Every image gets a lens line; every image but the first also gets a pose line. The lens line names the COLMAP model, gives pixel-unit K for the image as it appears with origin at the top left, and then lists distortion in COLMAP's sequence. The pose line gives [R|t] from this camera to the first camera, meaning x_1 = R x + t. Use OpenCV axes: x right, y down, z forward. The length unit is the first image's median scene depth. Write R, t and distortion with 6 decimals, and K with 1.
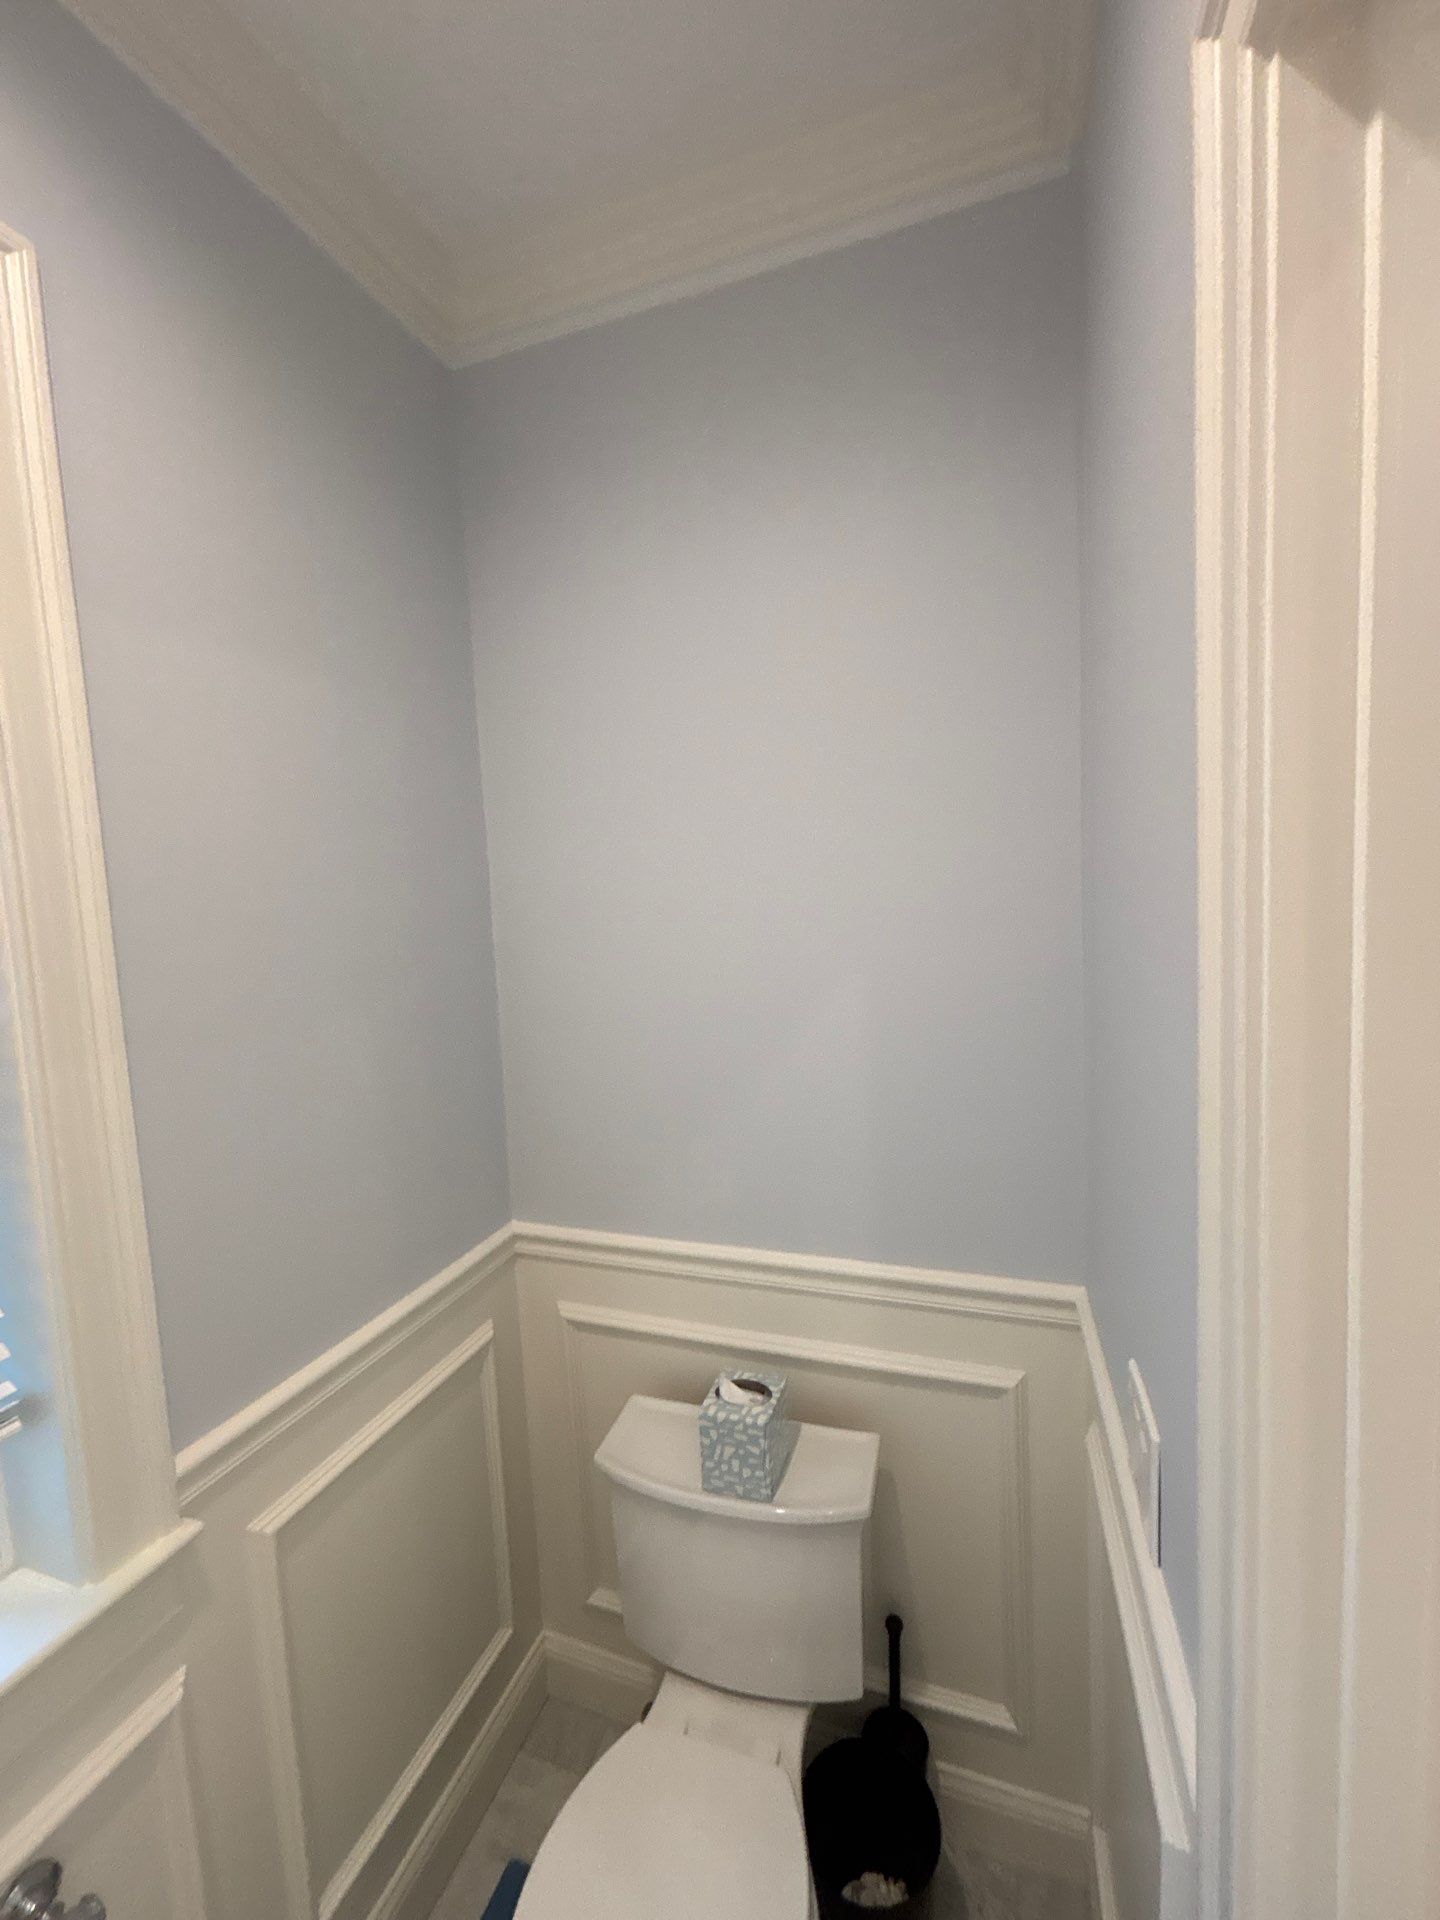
lens RADIAL K [[774.4, 0, 719.8], [0, 774.4, 962.5], [0, 0, 1]] dist [-0.001447, 0.001393]
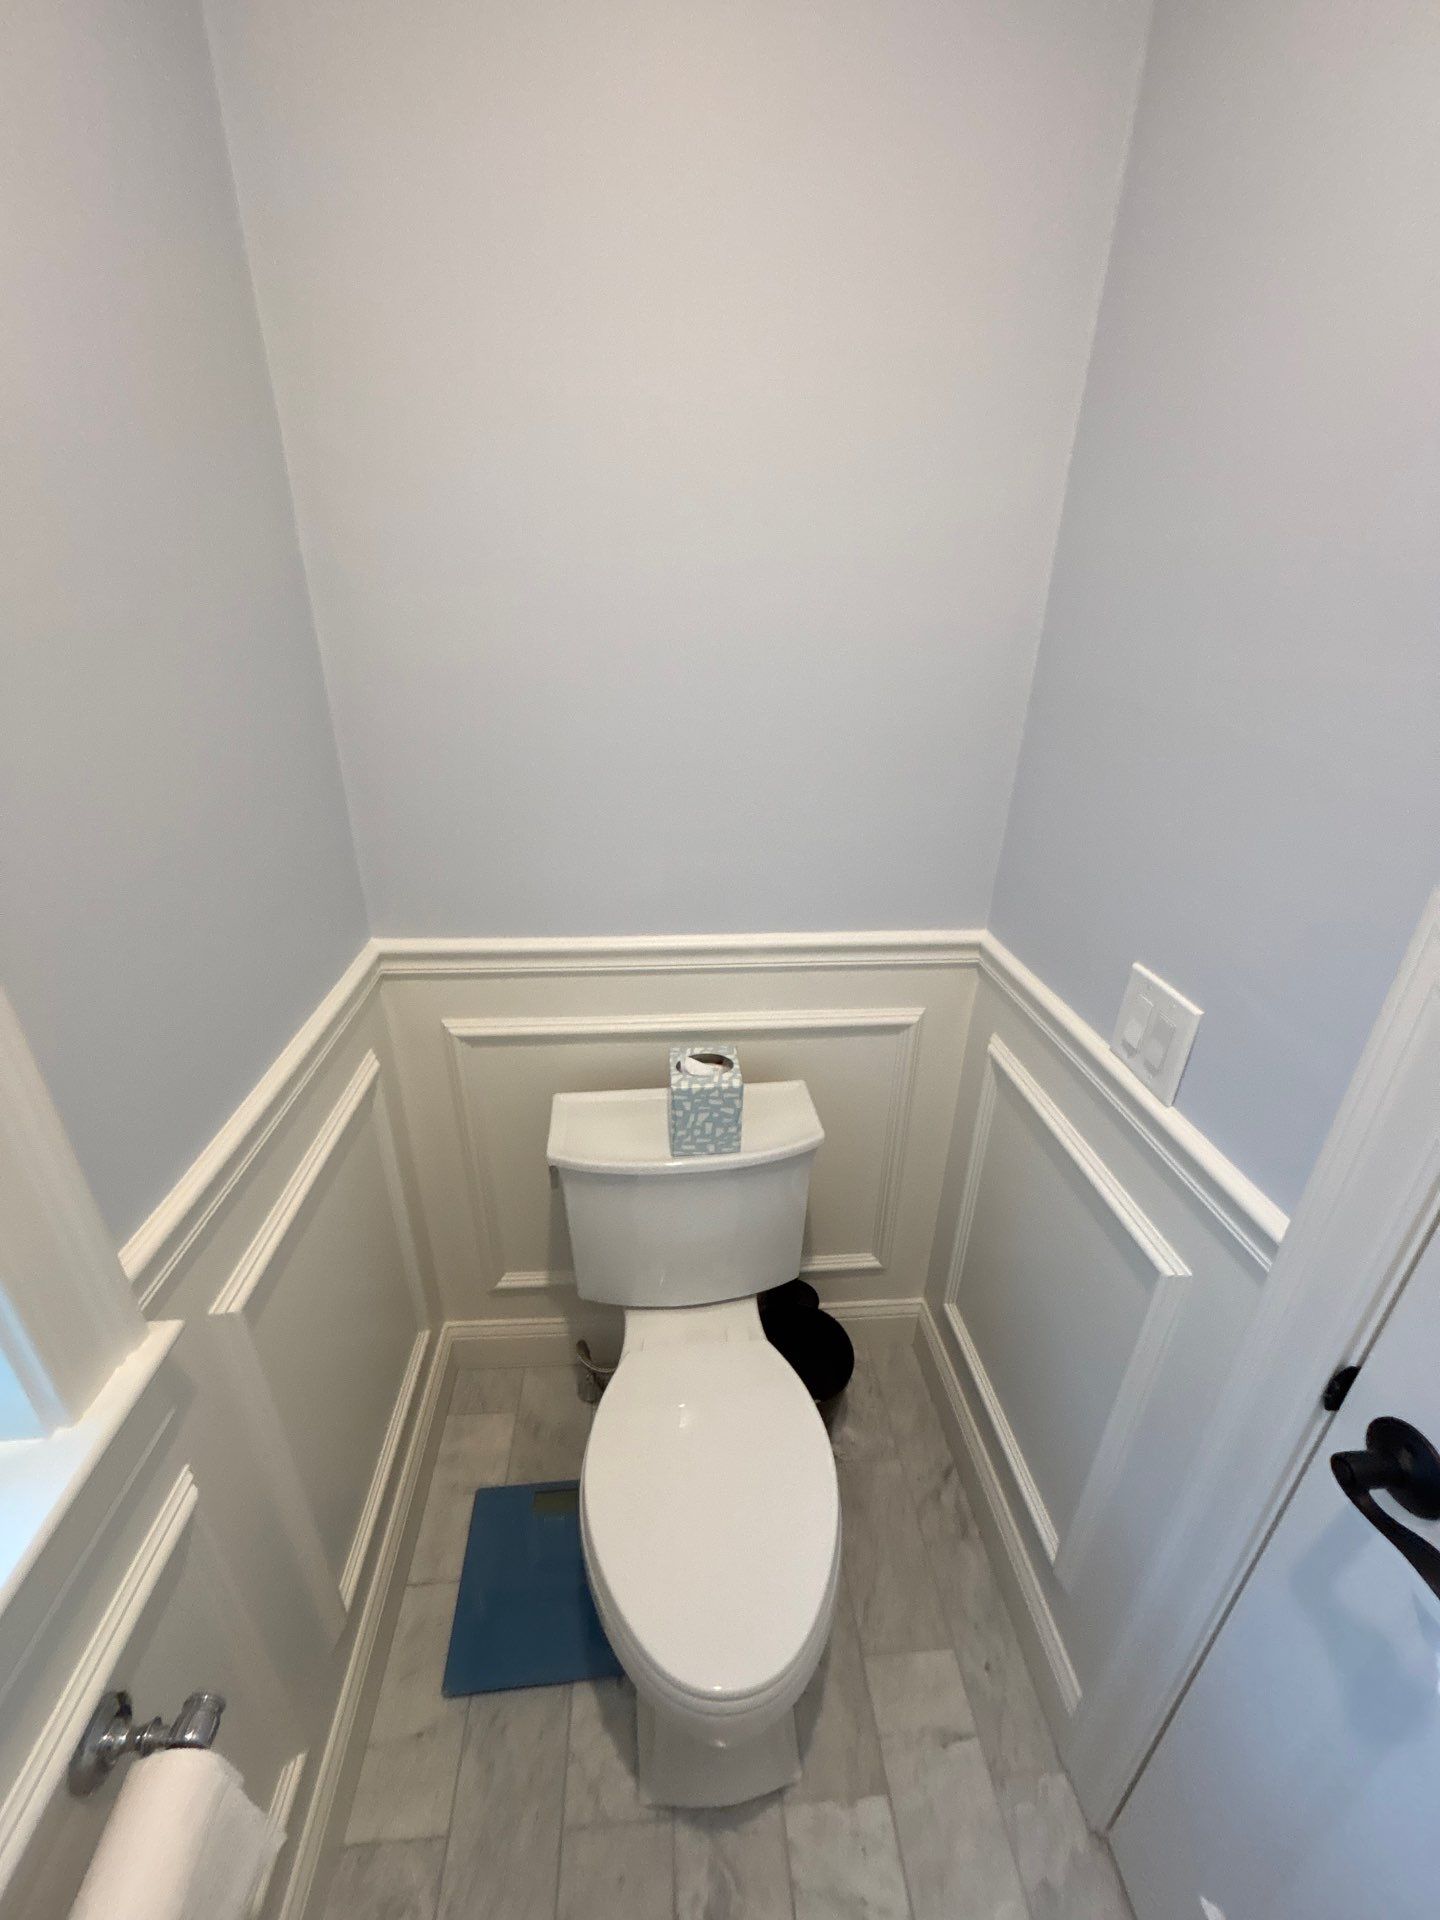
lens RADIAL K [[765.1, 0, 710.6], [0, 765.1, 960.6], [0, 0, 1]] dist [0.009354, -0.000219]
pose [[0.911401, -0.117095, 0.394509, -0.348109], [-0.022480, 0.943066, 0.331846, 0.101580], [-0.410906, -0.311313, 0.856878, 0.195210]]
